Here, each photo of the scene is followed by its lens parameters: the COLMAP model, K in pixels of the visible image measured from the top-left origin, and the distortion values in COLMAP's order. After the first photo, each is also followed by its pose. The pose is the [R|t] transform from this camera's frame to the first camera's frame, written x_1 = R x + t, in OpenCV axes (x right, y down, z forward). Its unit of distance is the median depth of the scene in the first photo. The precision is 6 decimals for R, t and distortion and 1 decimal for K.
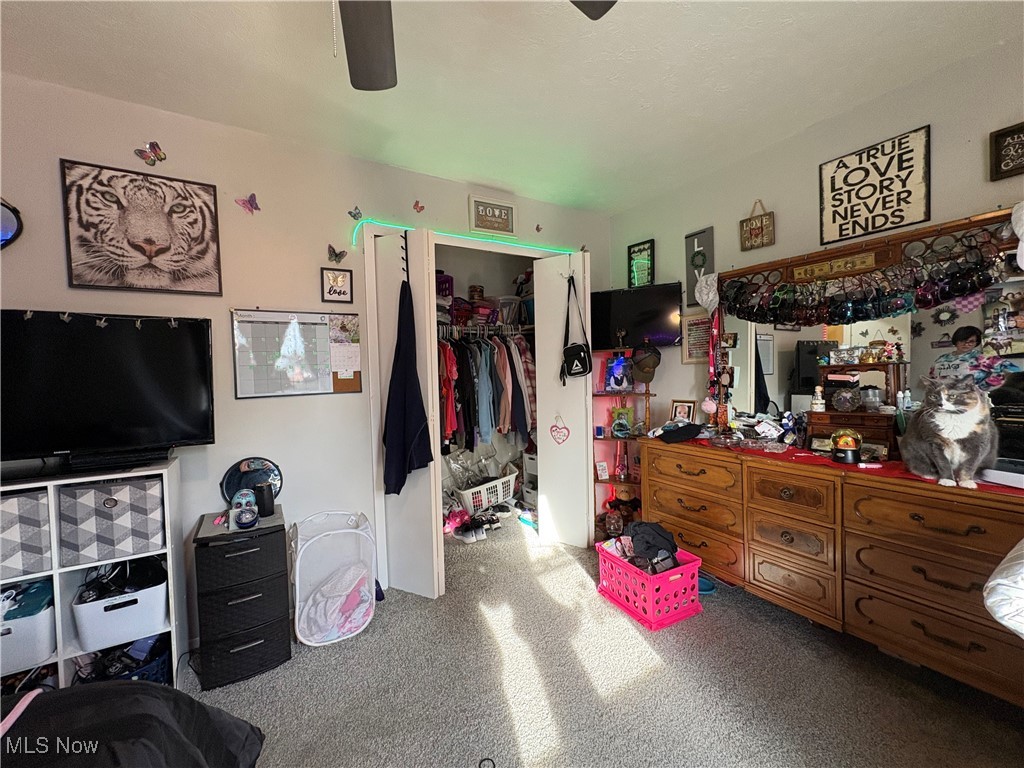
lens RADIAL K [[417.1, 0, 509.9], [0, 417.1, 384.3], [0, 0, 1]] dist [-0.001512, -0.000170]
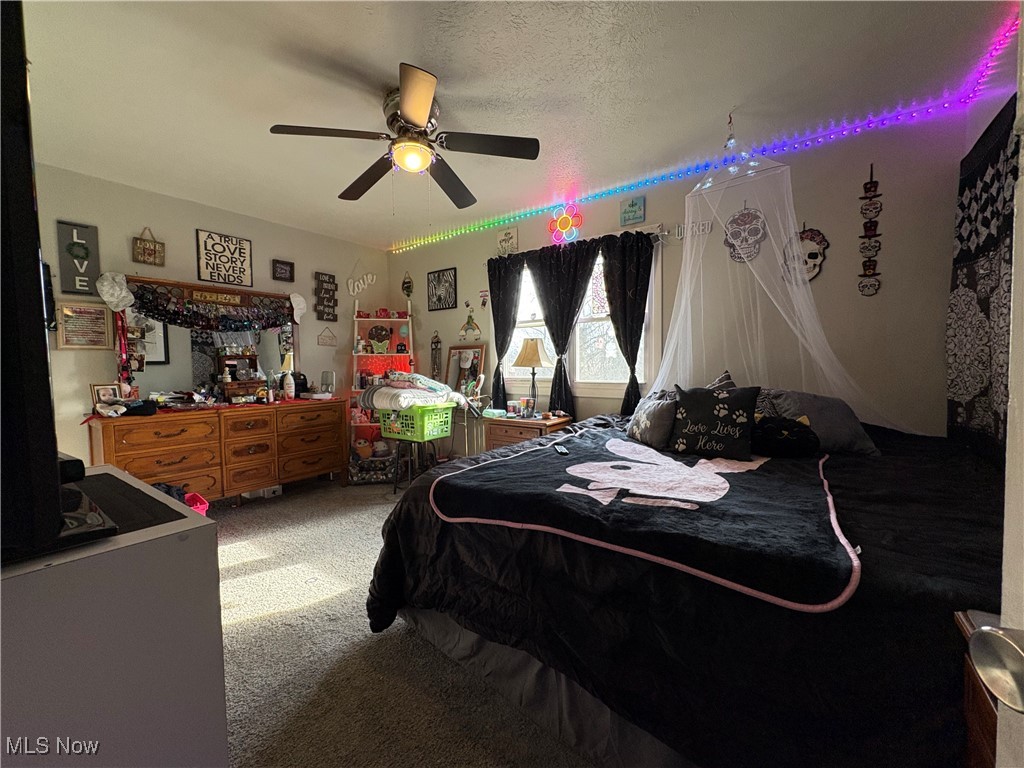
lens RADIAL K [[417.1, 0, 511.9], [0, 417.1, 384.3], [0, 0, 1]] dist [-0.001512, -0.000170]
pose [[-0.380830, -0.007257, 0.924617, -1.254693], [0.057174, 0.997871, 0.031381, 0.085993], [-0.922876, 0.064815, -0.379604, 0.567792]]
